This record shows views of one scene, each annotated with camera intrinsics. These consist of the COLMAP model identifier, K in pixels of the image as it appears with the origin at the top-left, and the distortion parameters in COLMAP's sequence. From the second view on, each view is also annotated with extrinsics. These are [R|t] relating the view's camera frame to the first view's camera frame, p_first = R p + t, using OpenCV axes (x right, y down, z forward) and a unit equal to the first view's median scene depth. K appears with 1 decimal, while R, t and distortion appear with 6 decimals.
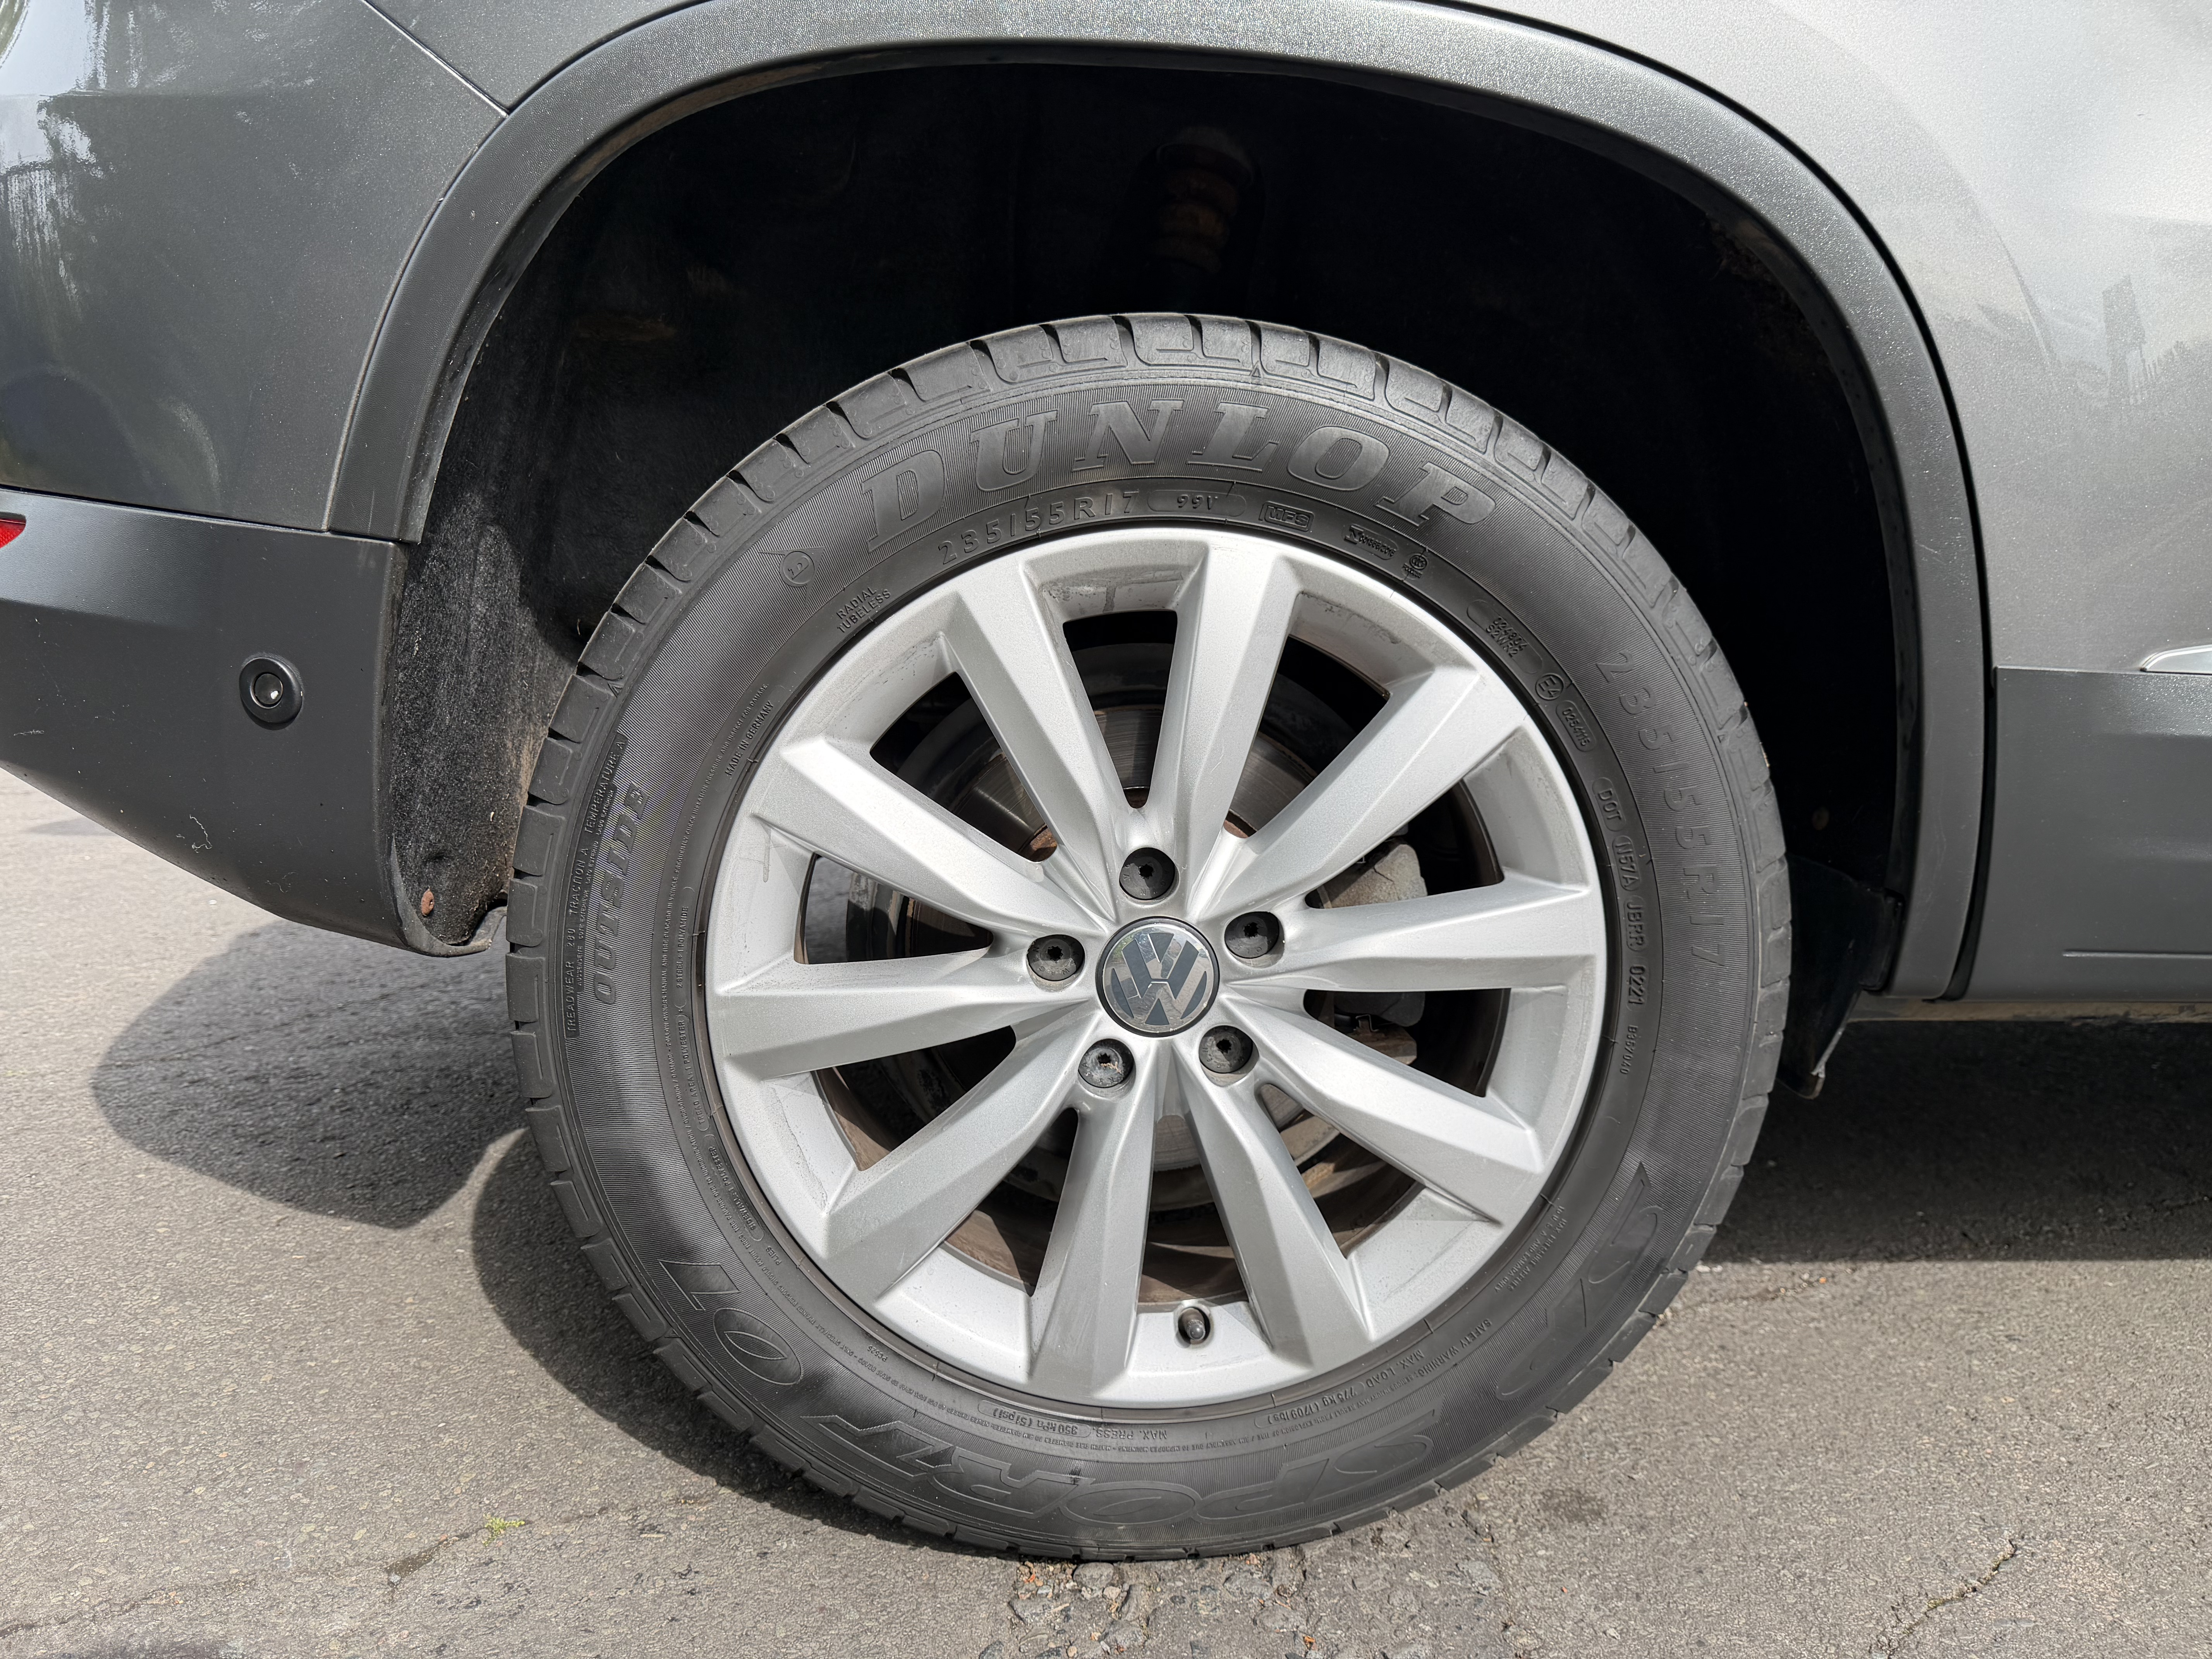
lens RADIAL K [[1591.0, 0, 1106.0], [0, 1591.0, 829.5], [0, 0, 1]] dist [0.071244, -0.085893]
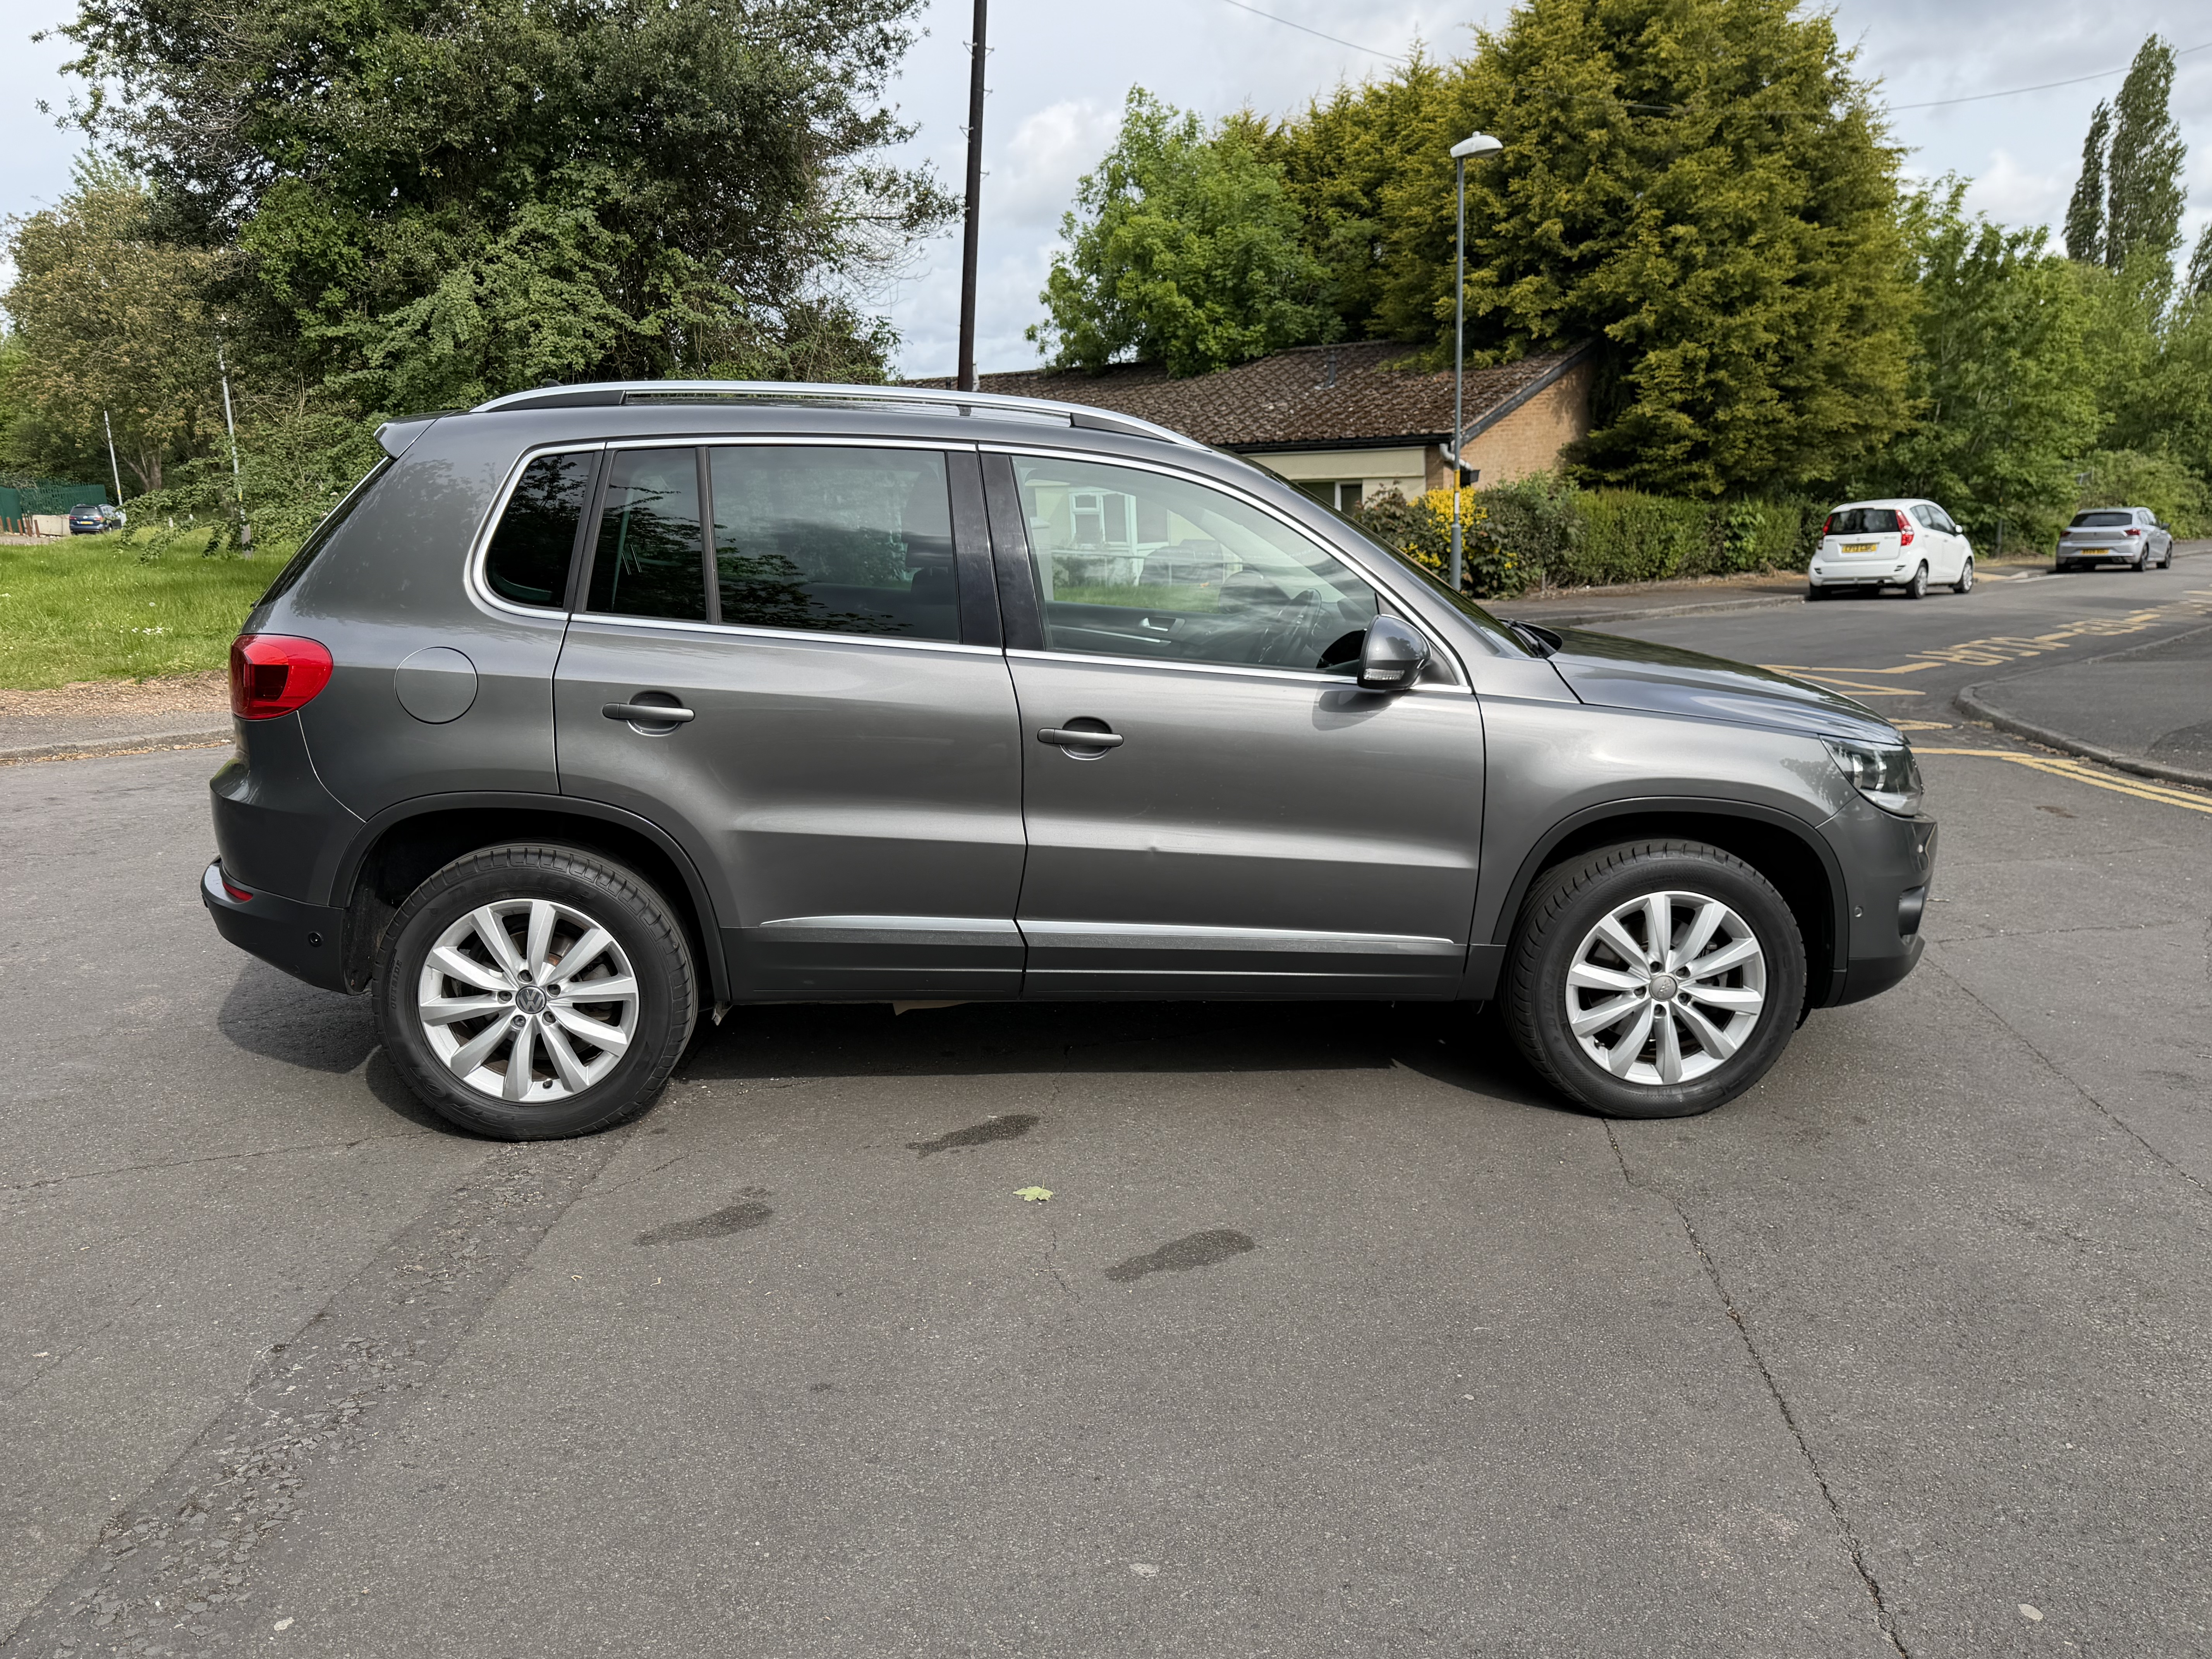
lens RADIAL K [[1692.9, 0, 1111.7], [0, 1692.9, 864.5], [0, 0, 1]] dist [-0.002854, -0.010829]
pose [[0.999271, -0.009607, 0.036944, 1.379004], [0.007344, 0.998116, 0.060919, -0.513356], [-0.037460, -0.060603, 0.997459, -3.410924]]
